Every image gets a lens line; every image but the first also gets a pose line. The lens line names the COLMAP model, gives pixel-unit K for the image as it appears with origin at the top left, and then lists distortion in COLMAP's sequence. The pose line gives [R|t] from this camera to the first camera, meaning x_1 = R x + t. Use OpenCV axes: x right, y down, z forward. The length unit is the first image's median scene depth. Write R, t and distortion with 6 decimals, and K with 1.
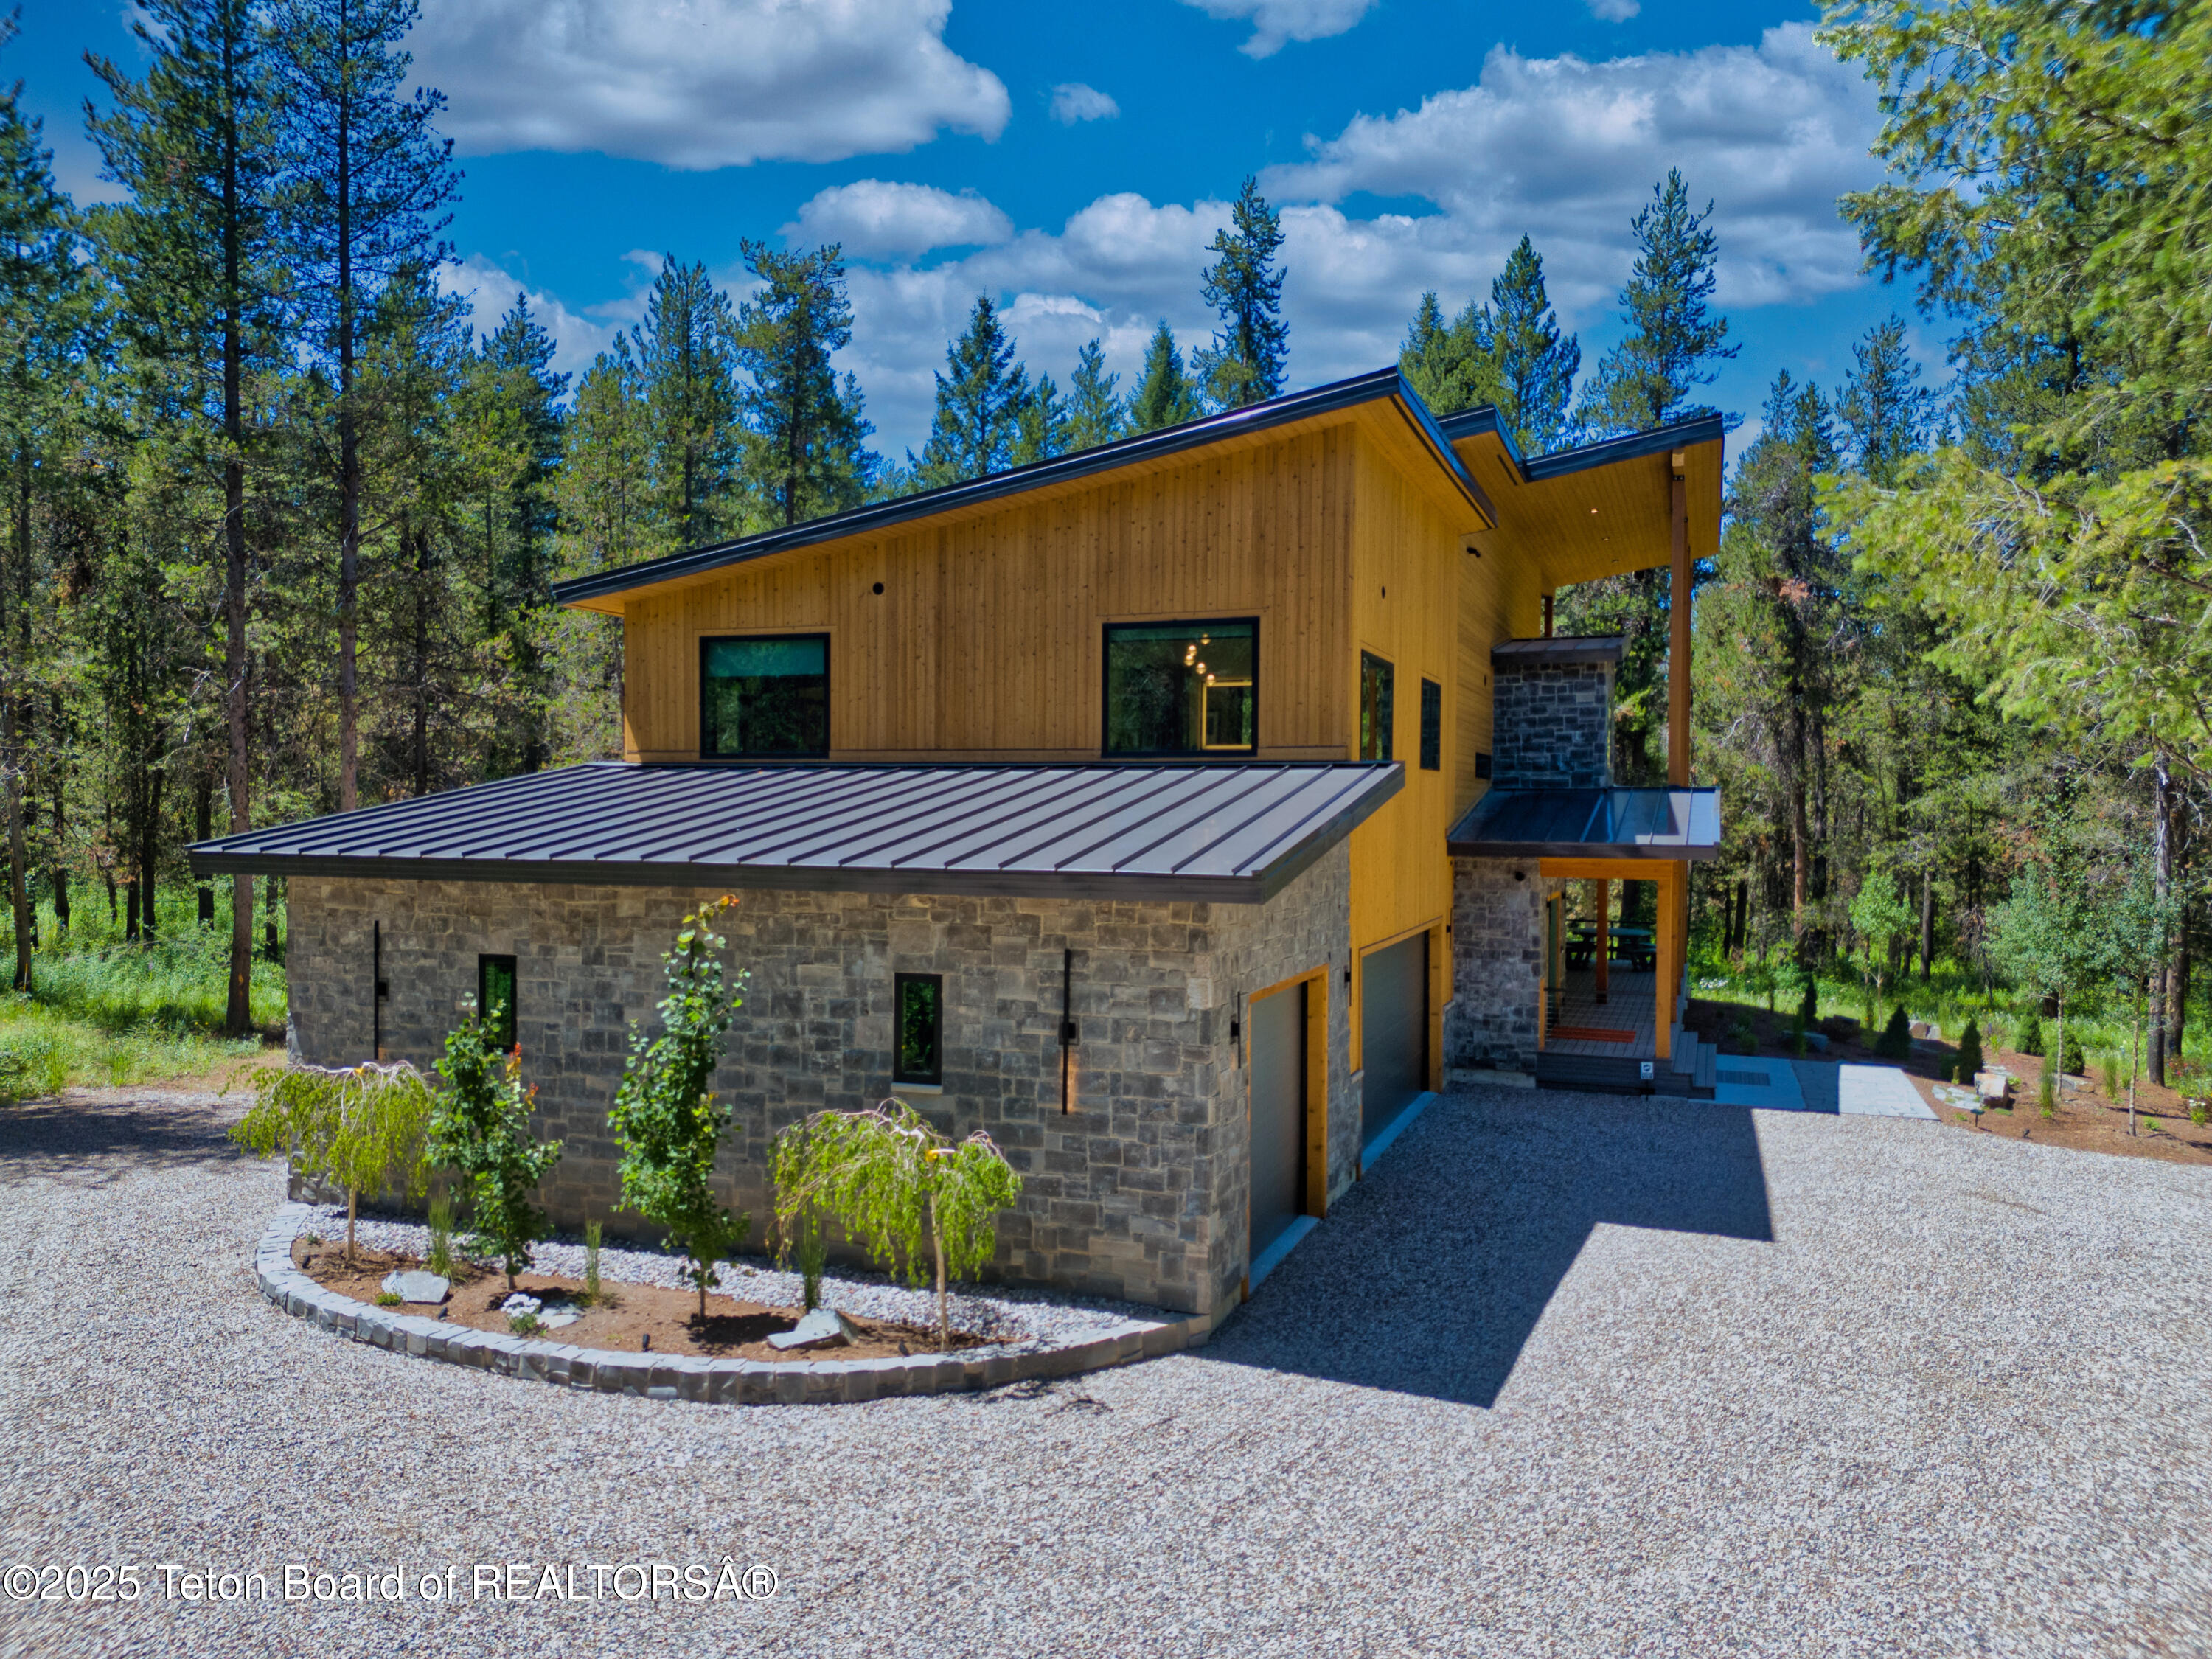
lens RADIAL K [[1563.5, 0, 1106.0], [0, 1563.5, 829.5], [0, 0, 1]] dist [0.068779, -0.062981]
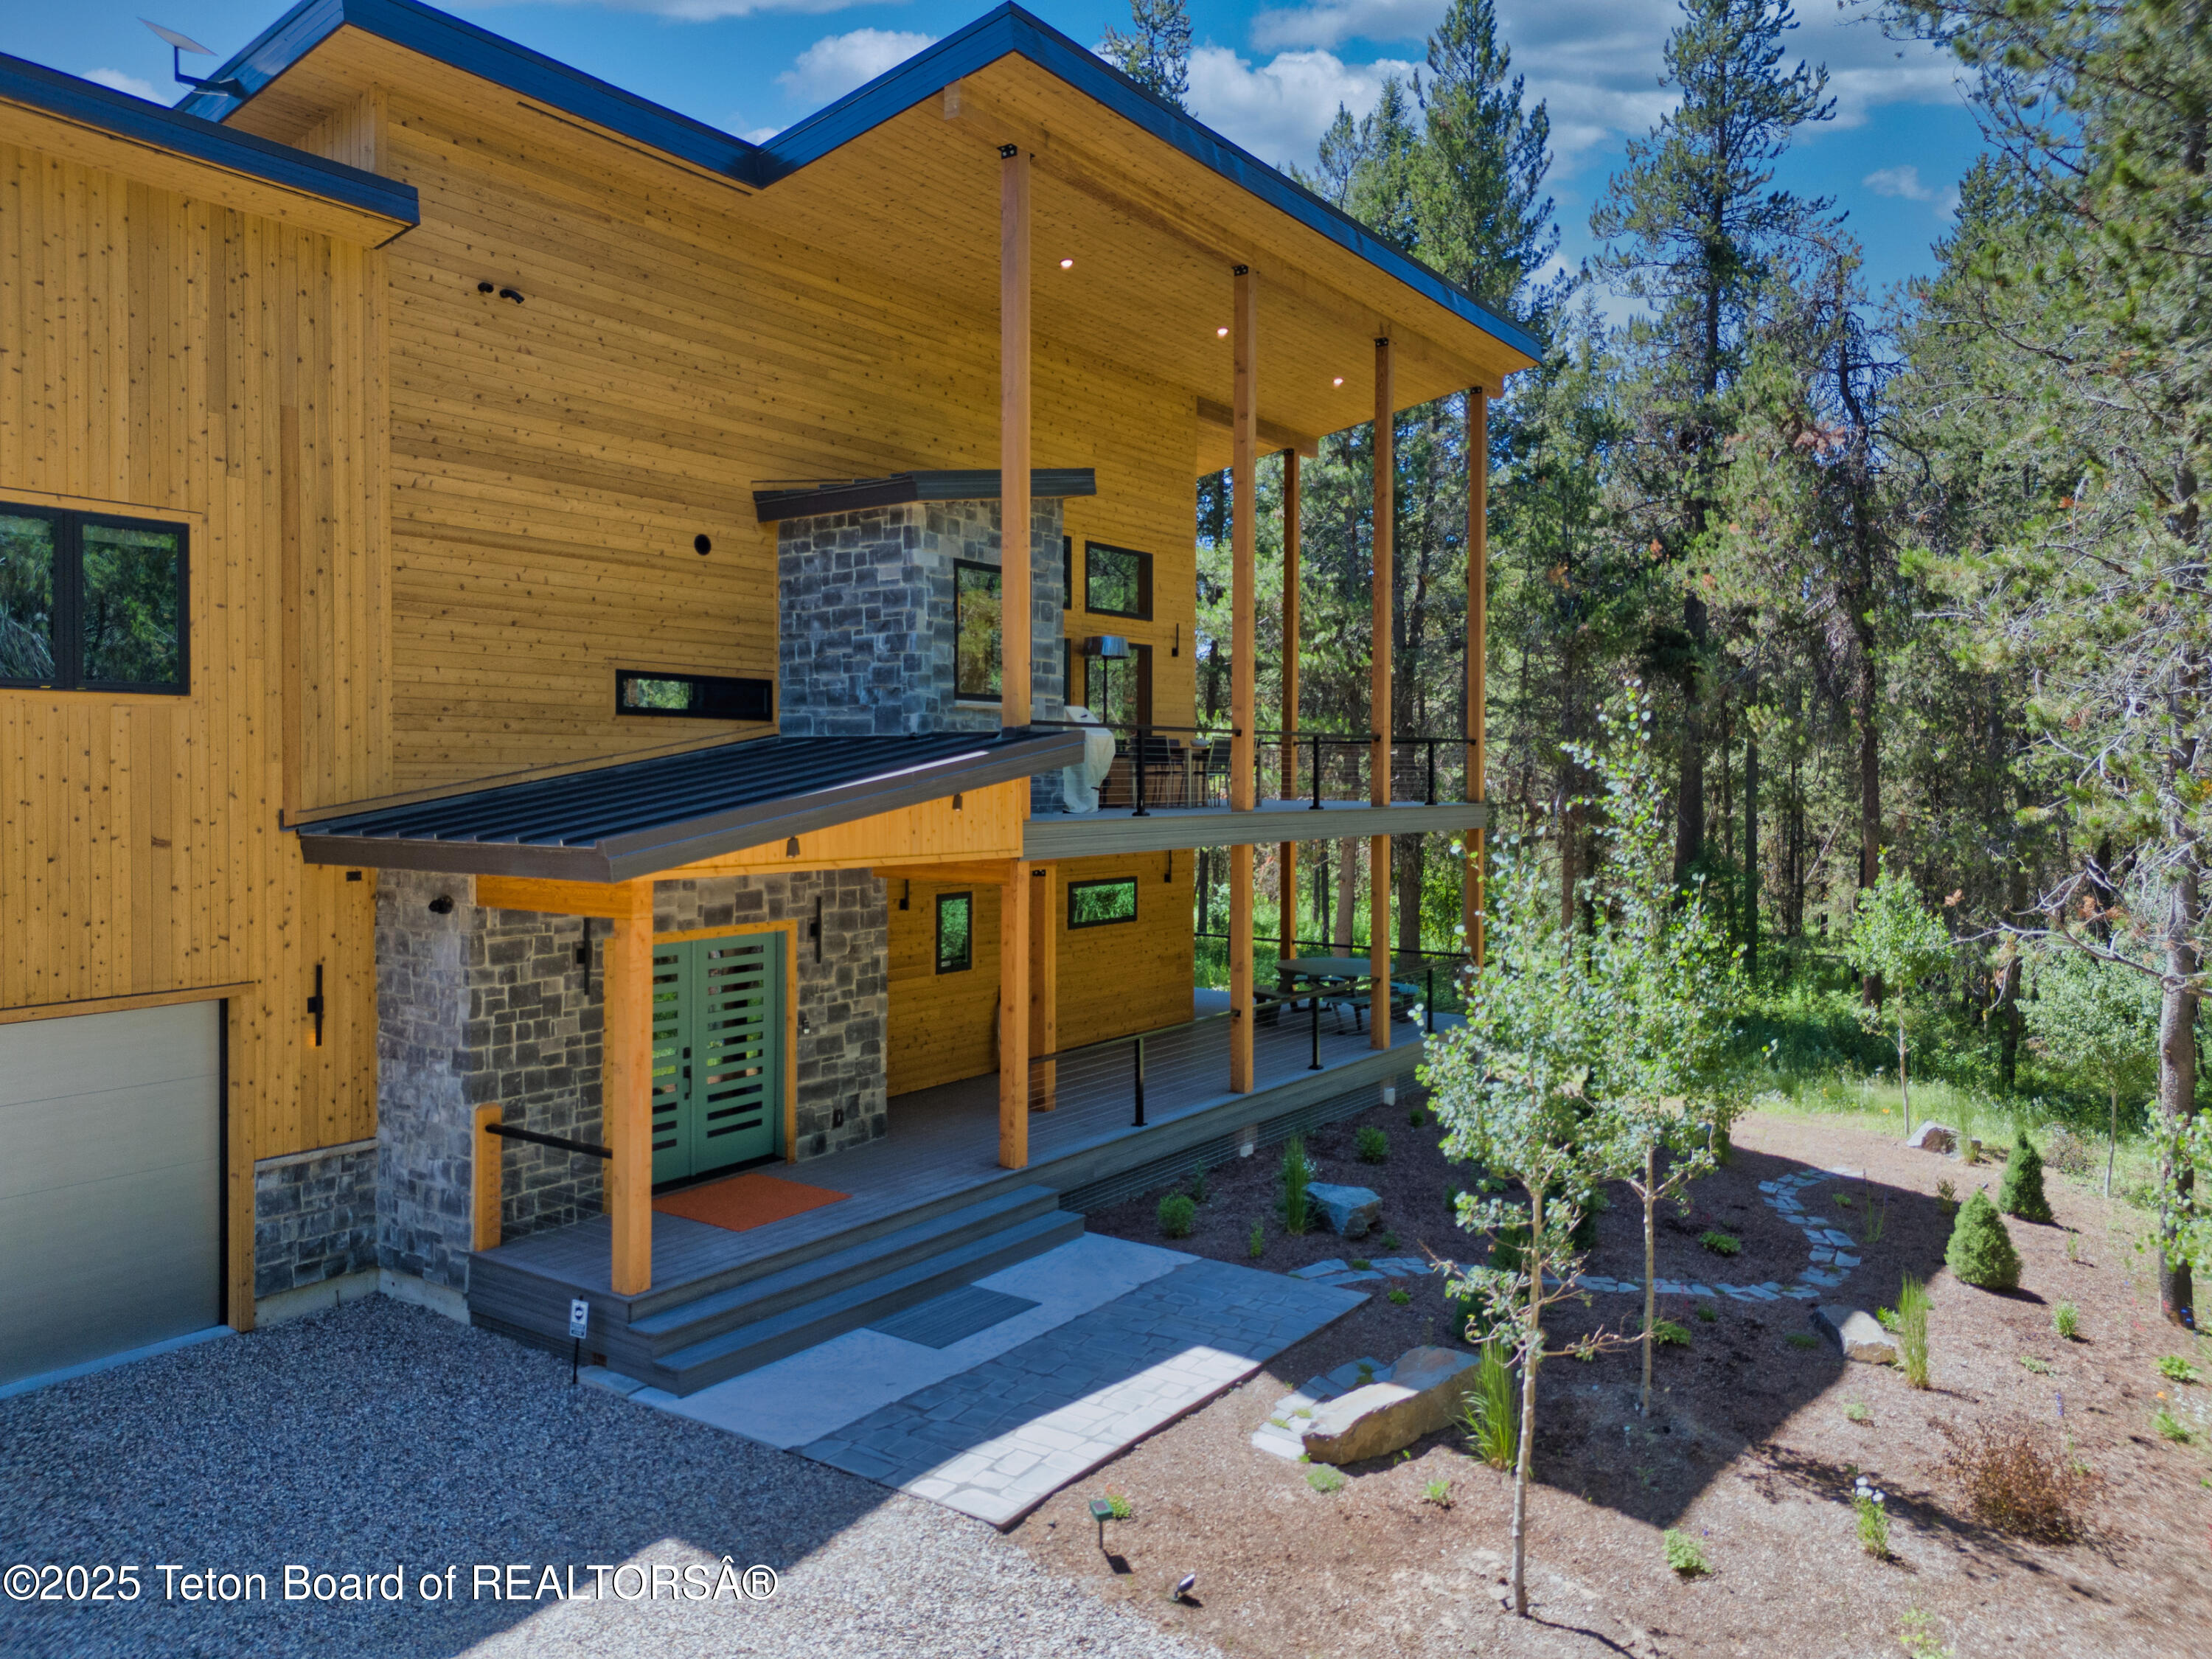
lens RADIAL K [[1585.3, 0, 1120.9], [0, 1585.3, 800.5], [0, 0, 1]] dist [0.046928, -0.065002]
pose [[0.969114, 0.003031, -0.246595, 0.607472], [-0.003158, 0.999995, -0.000117, -0.004767], [0.246594, 0.000892, 0.969119, 0.558142]]
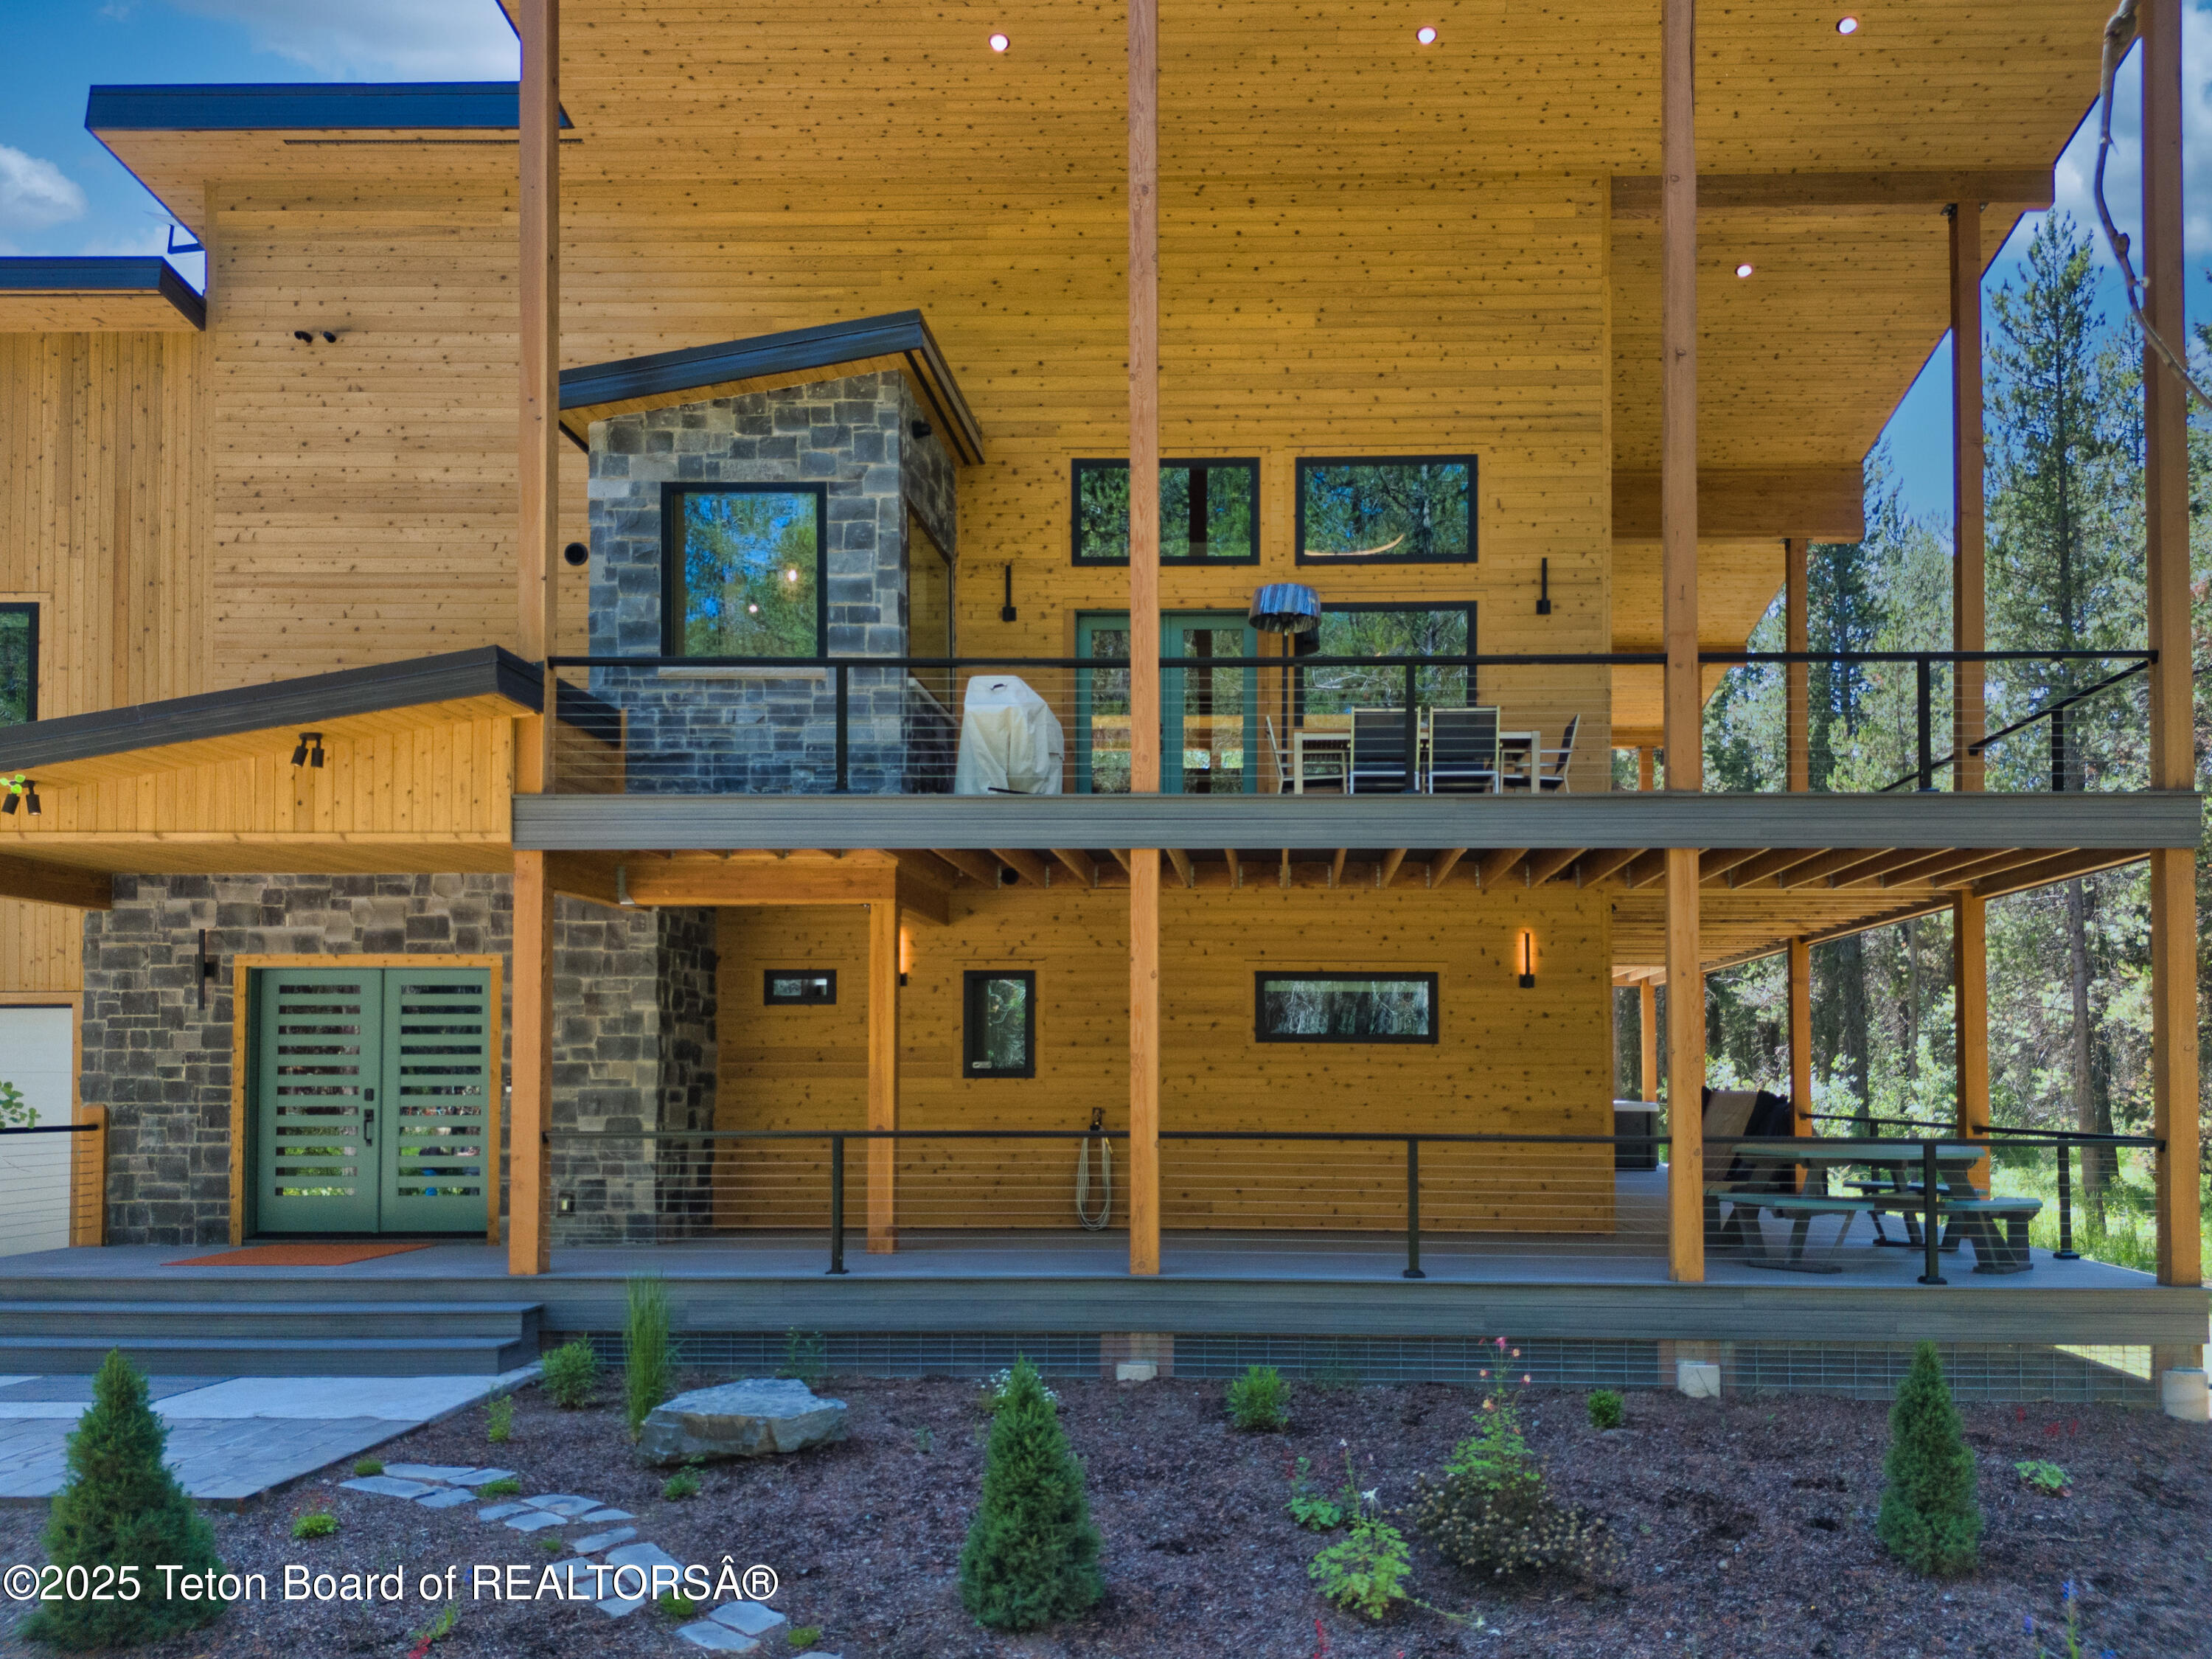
lens RADIAL K [[1575.9, 0, 1106.4], [0, 1575.9, 1028.5], [0, 0, 1]] dist [0.046486, -0.048267]
pose [[0.336085, -0.024409, -0.941515, 0.892886], [-0.018291, 0.999306, -0.032437, 0.080919], [0.941654, 0.028123, 0.335405, 1.152136]]
